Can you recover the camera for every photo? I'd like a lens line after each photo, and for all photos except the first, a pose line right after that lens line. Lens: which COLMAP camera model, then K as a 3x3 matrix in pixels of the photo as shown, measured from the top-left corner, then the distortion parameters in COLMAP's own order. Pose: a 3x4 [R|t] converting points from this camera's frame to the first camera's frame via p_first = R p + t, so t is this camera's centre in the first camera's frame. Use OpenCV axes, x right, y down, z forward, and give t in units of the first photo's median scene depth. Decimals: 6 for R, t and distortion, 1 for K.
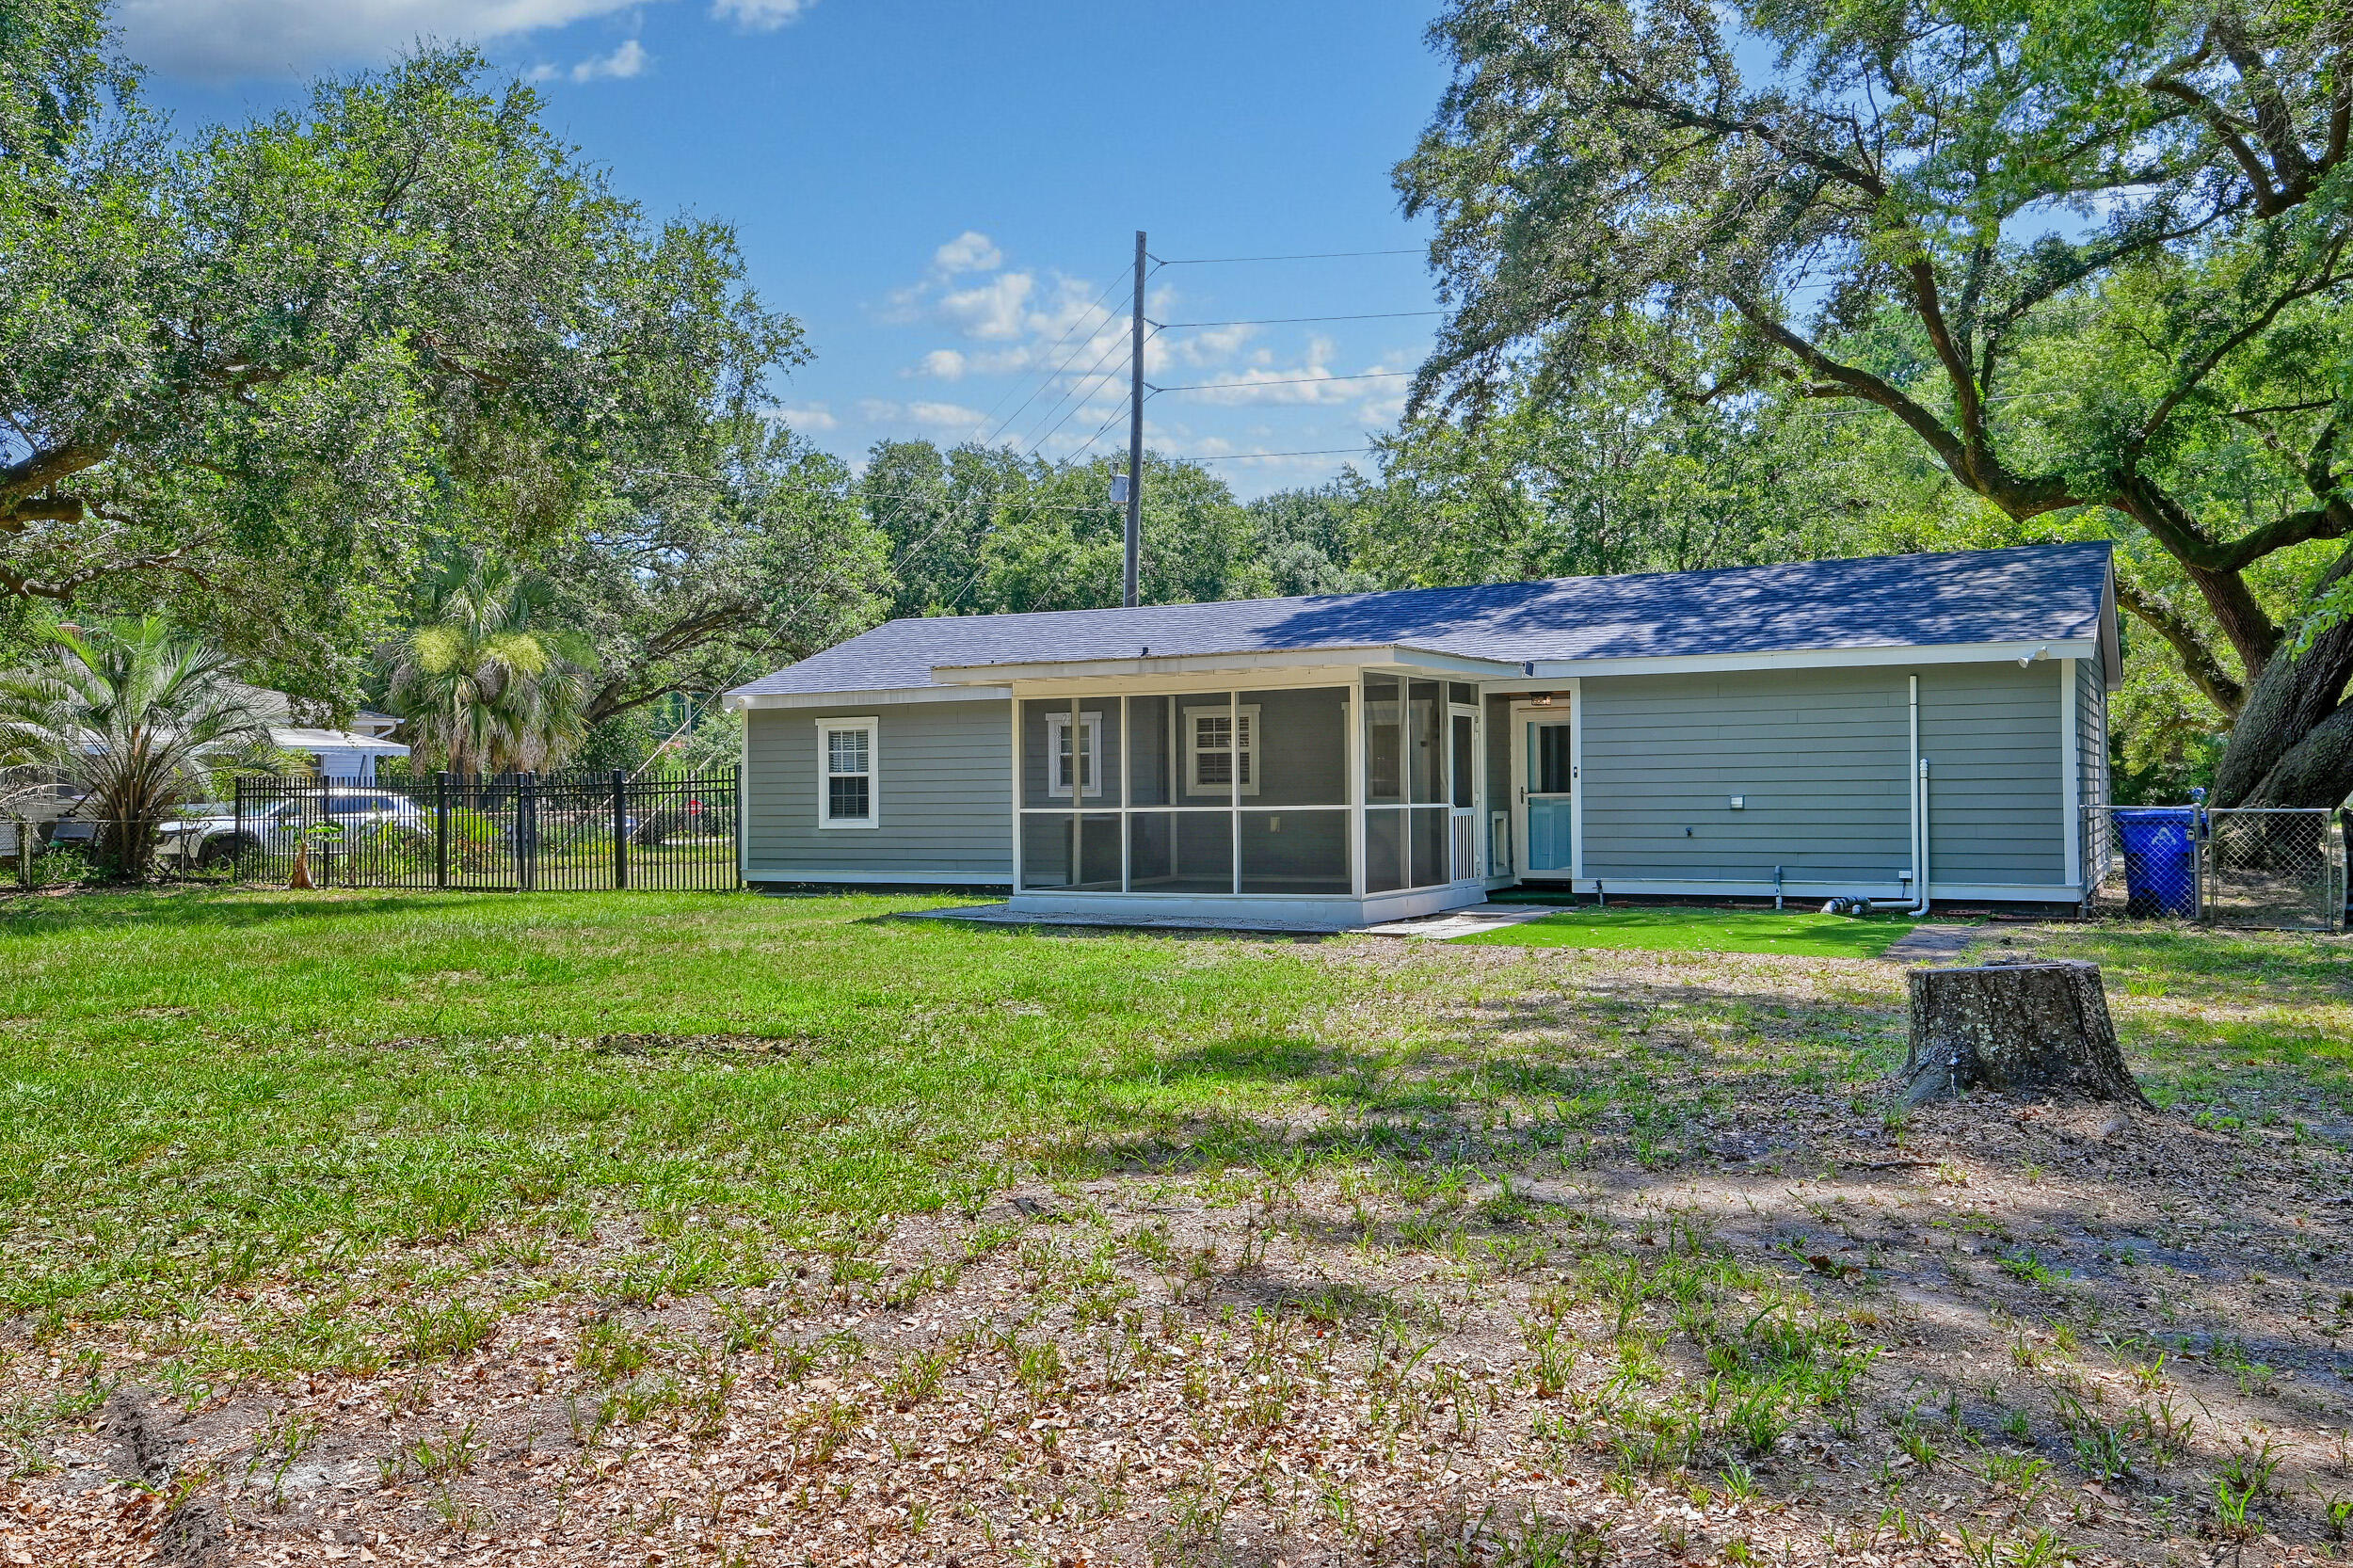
lens RADIAL K [[1905.0, 0, 1176.5], [0, 1905.0, 784.0], [0, 0, 1]] dist [0.066546, 0.018048]
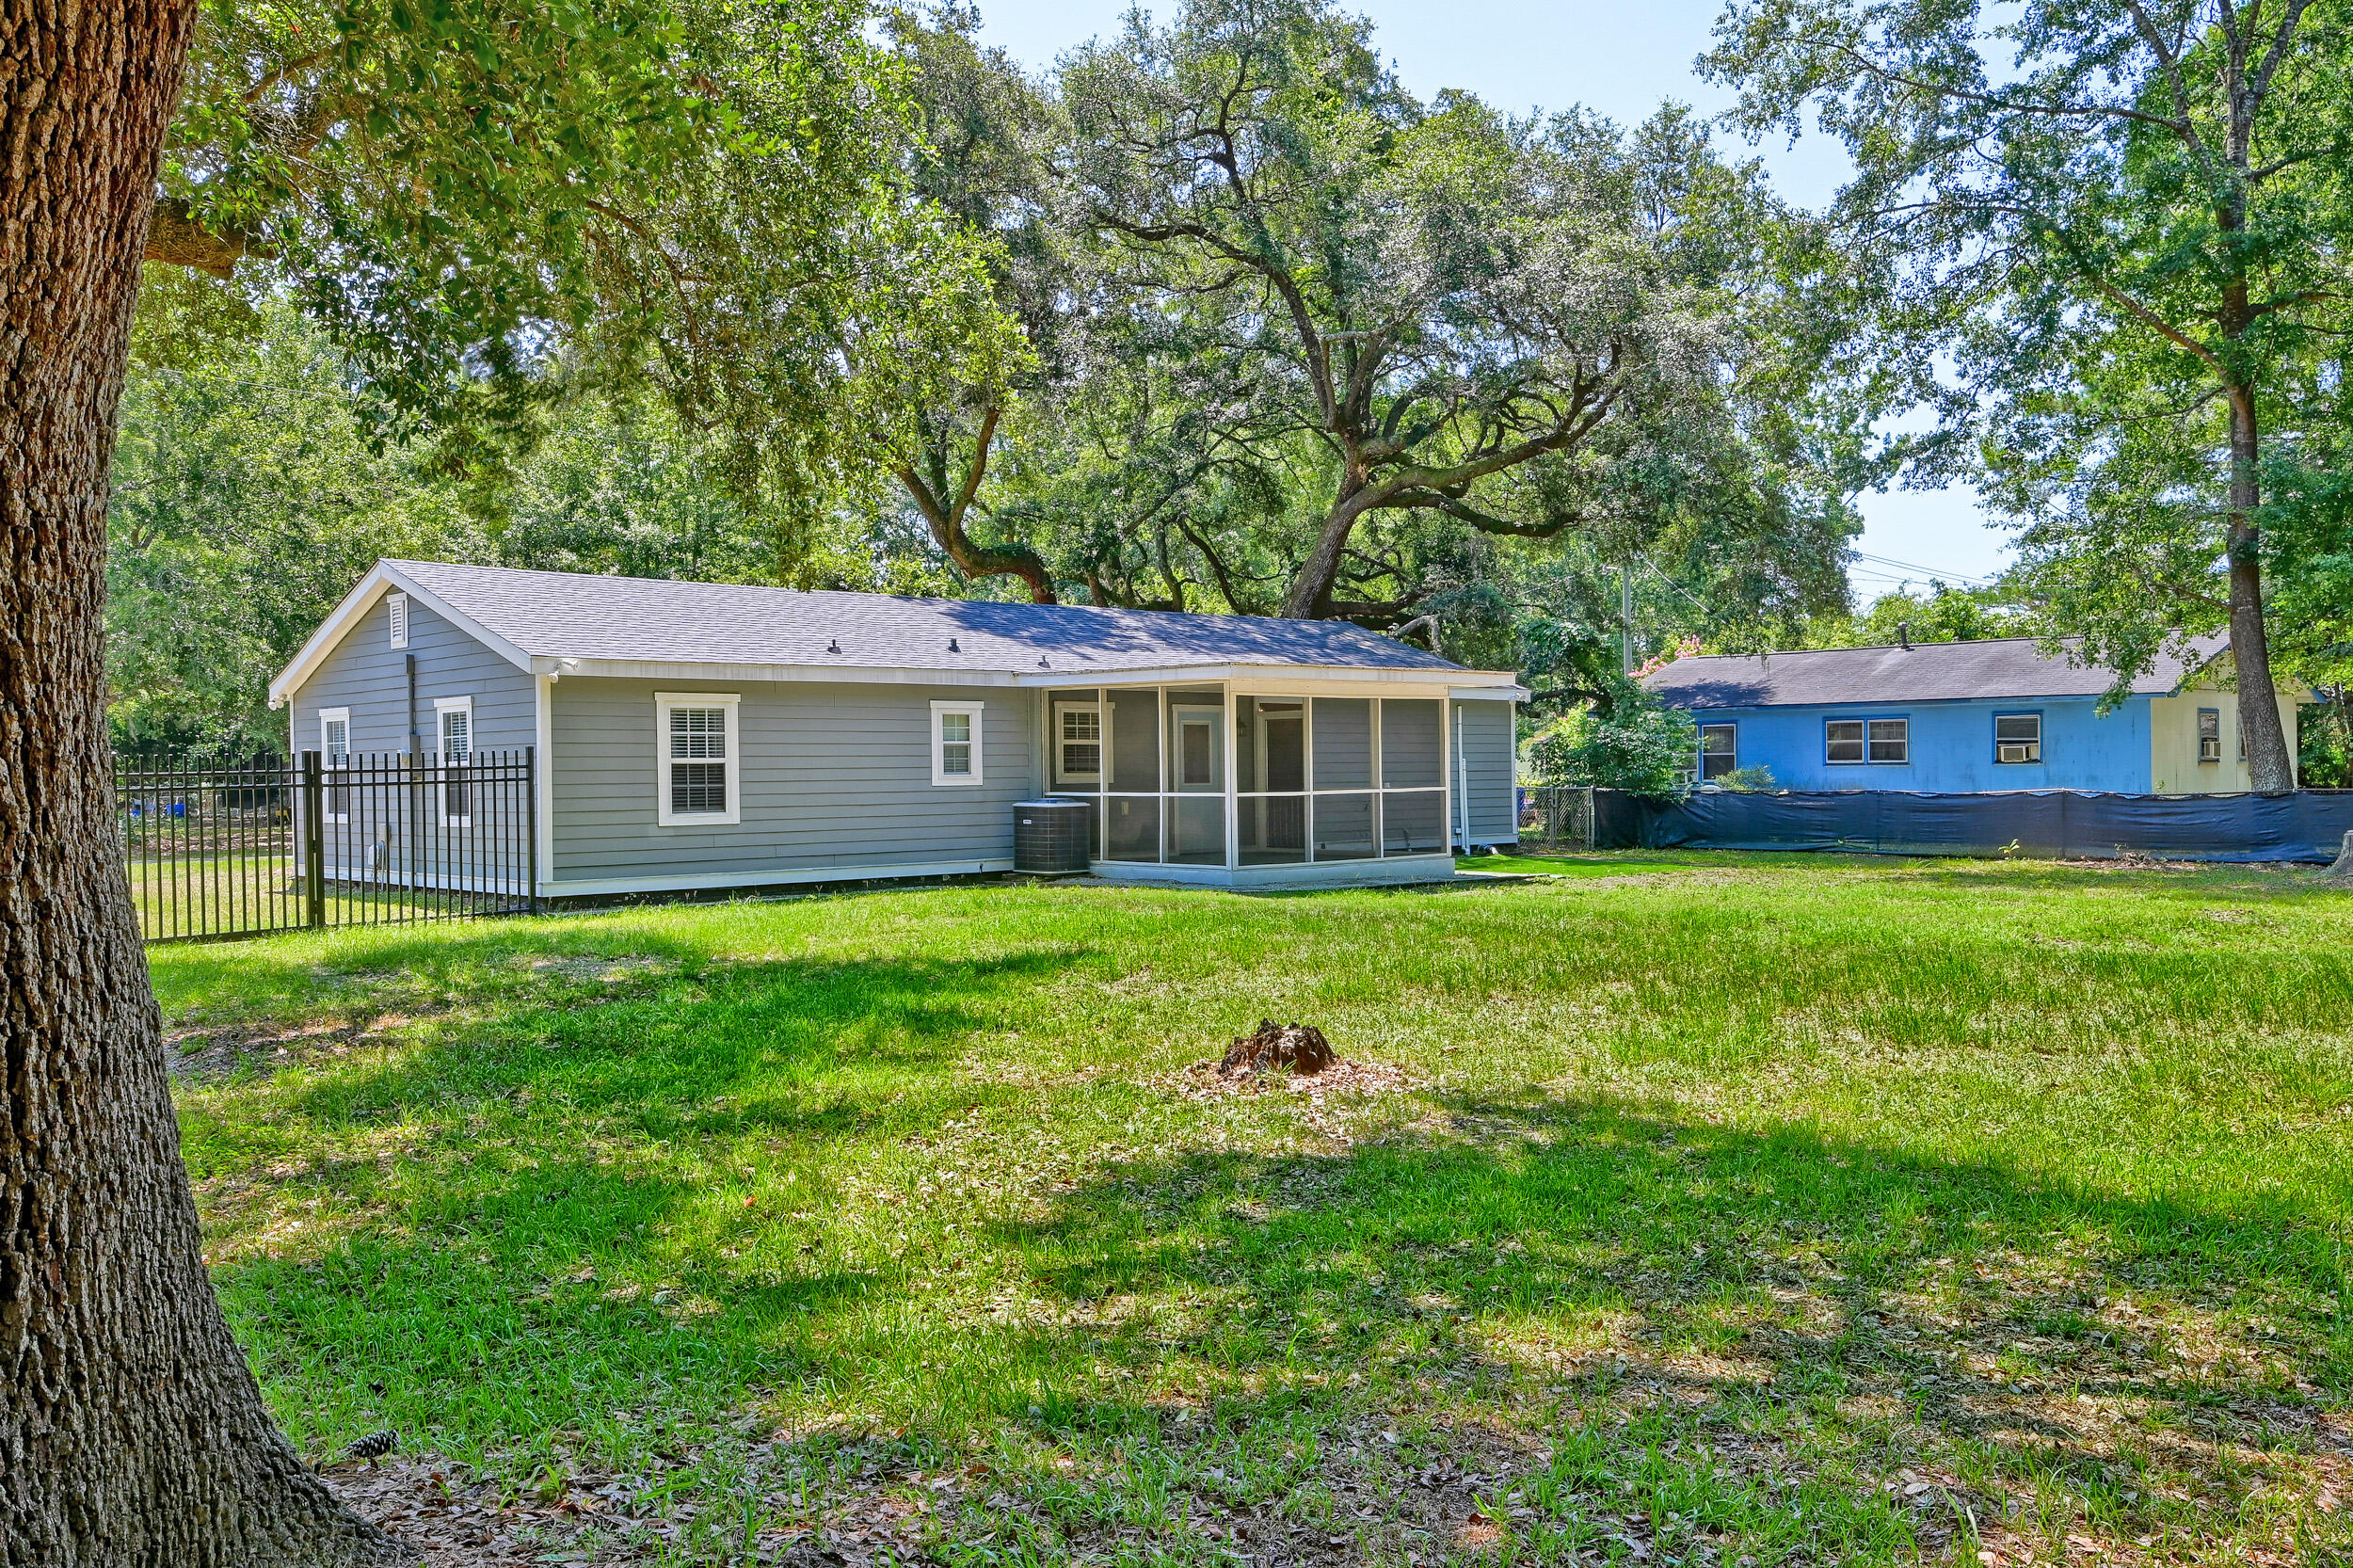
lens RADIAL K [[1903.3, 0, 1184.7], [0, 1903.3, 777.6], [0, 0, 1]] dist [0.059561, 0.011085]
pose [[0.339146, 0.002687, 0.940730, -1.000425], [0.003114, 0.999987, -0.003978, 0.007439], [-0.940729, 0.004279, 0.339133, 0.572669]]
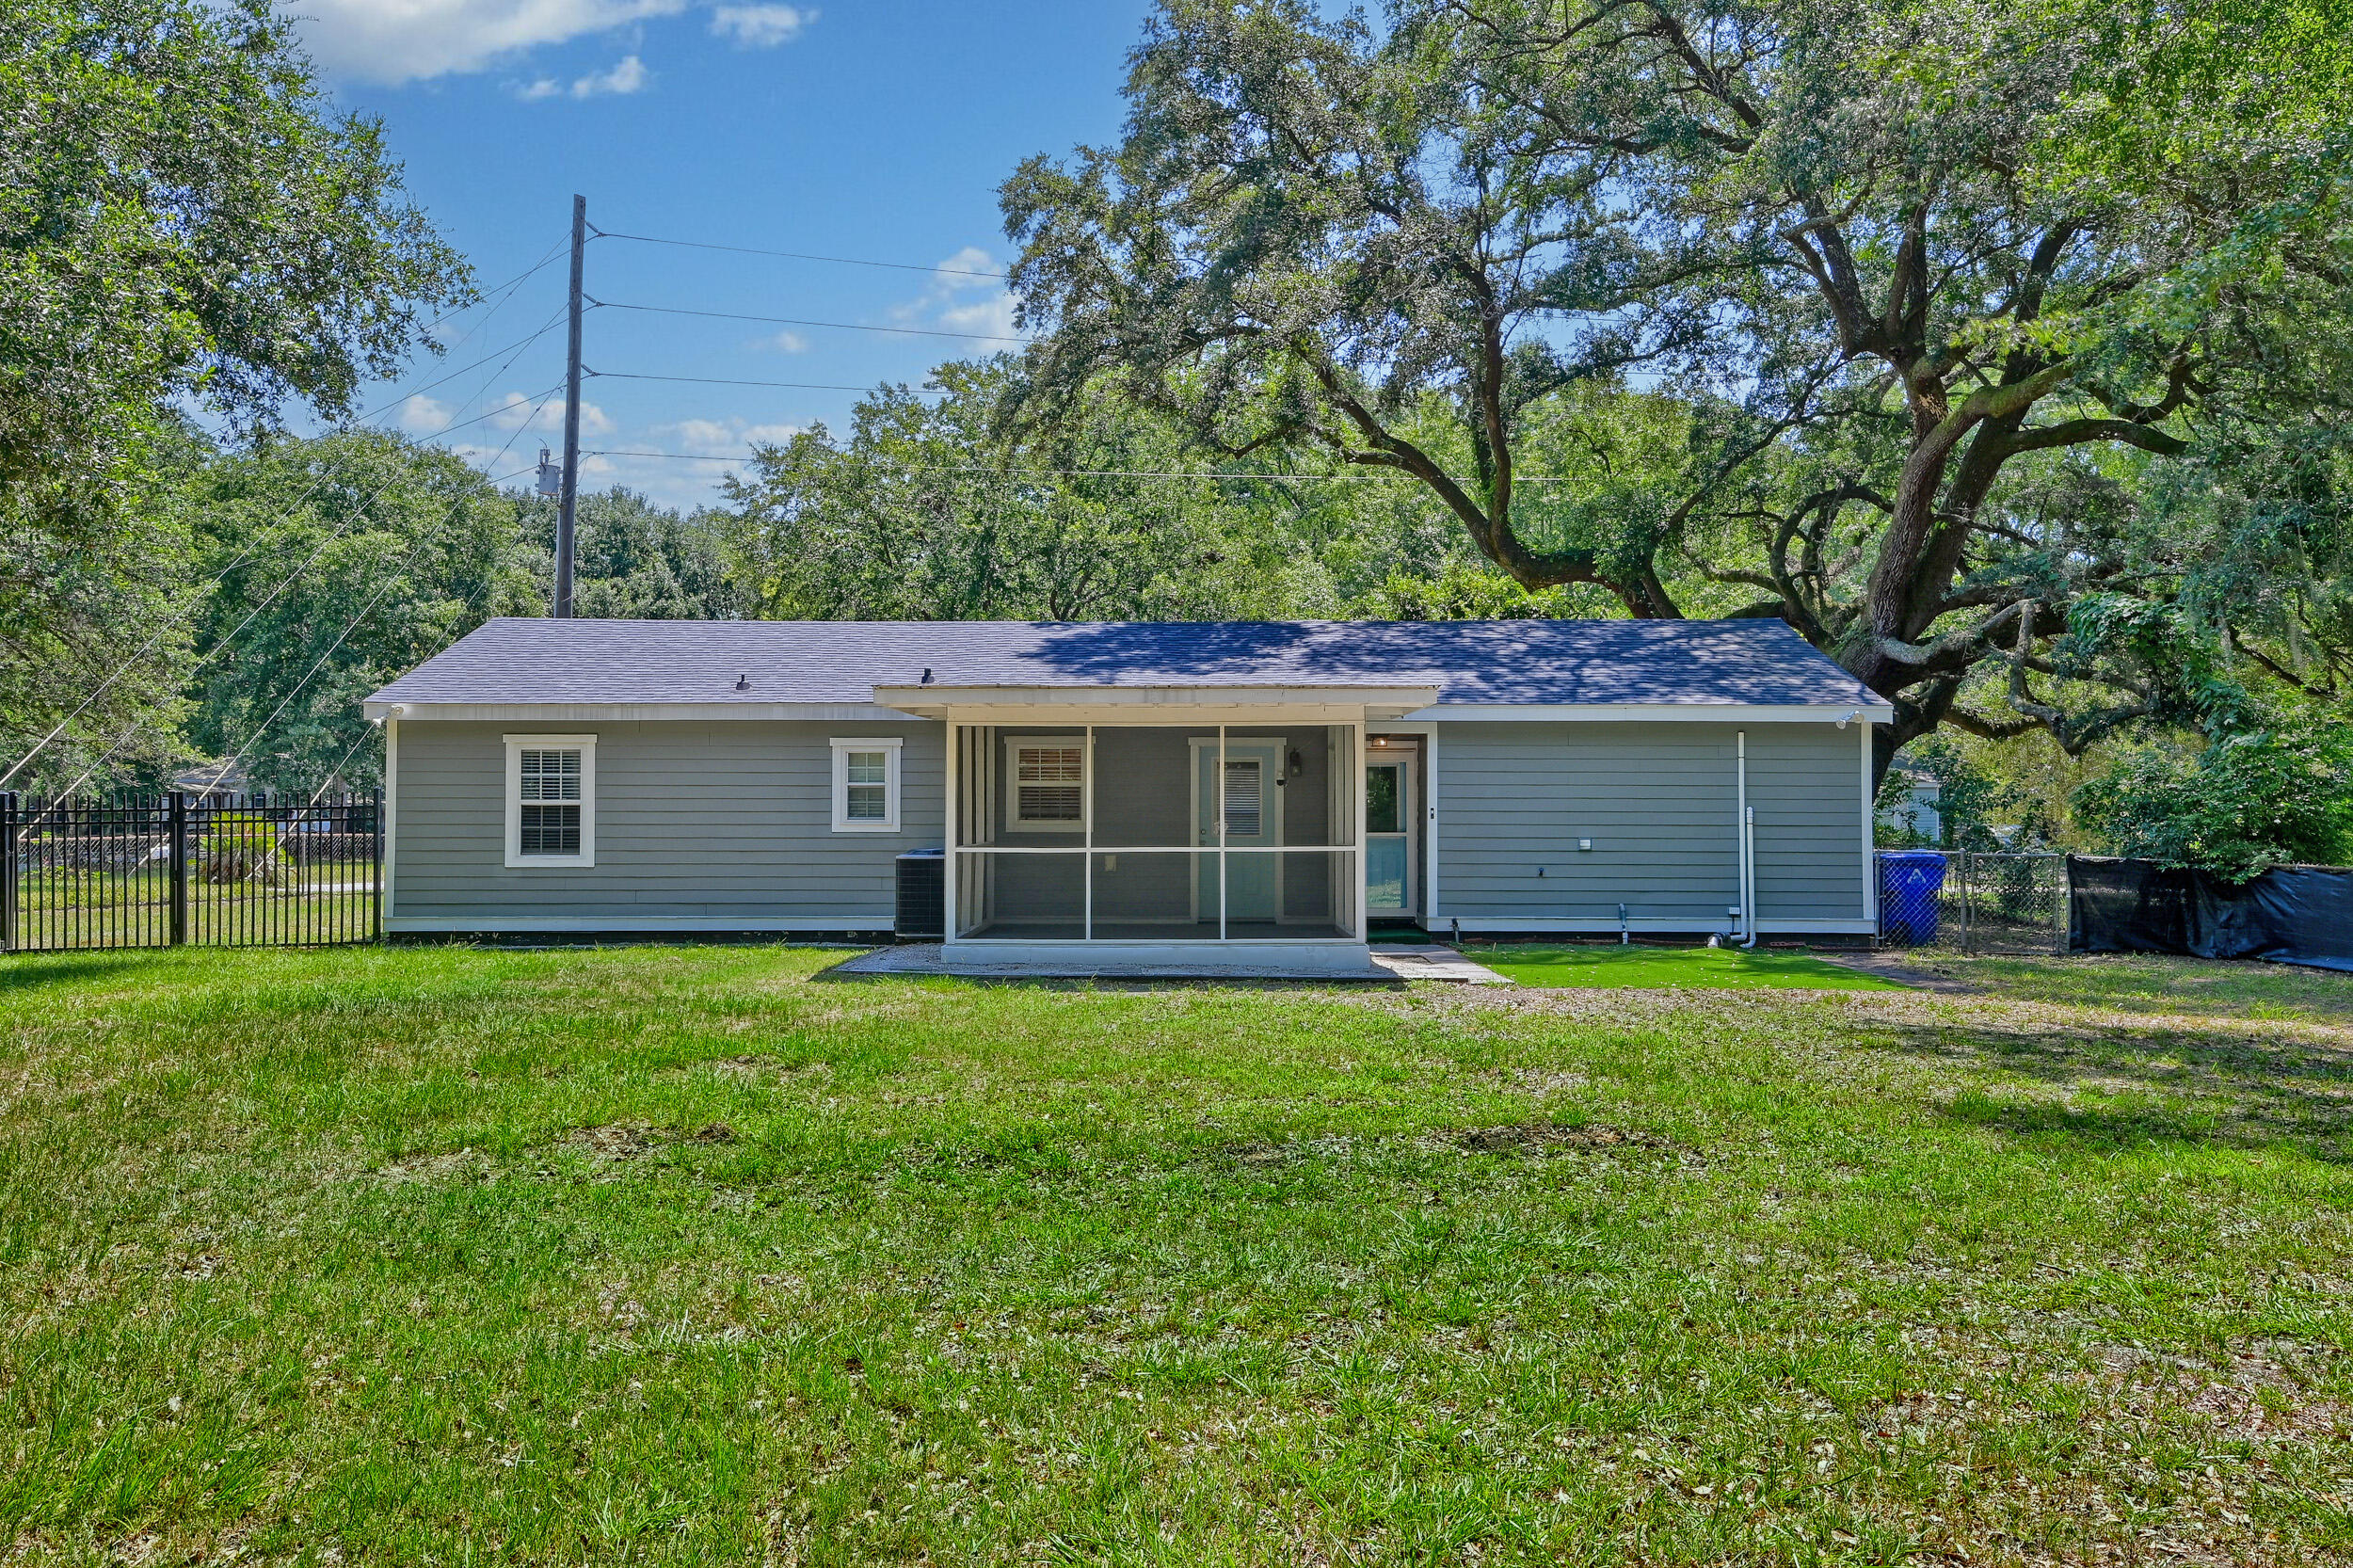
lens RADIAL K [[1903.3, 0, 1184.7], [0, 1903.3, 777.6], [0, 0, 1]] dist [0.059561, 0.011085]
pose [[0.888229, 0.020405, 0.458948, -0.348239], [-0.012985, 0.999729, -0.019318, -0.003530], [-0.459217, 0.011199, 0.888253, 0.139042]]
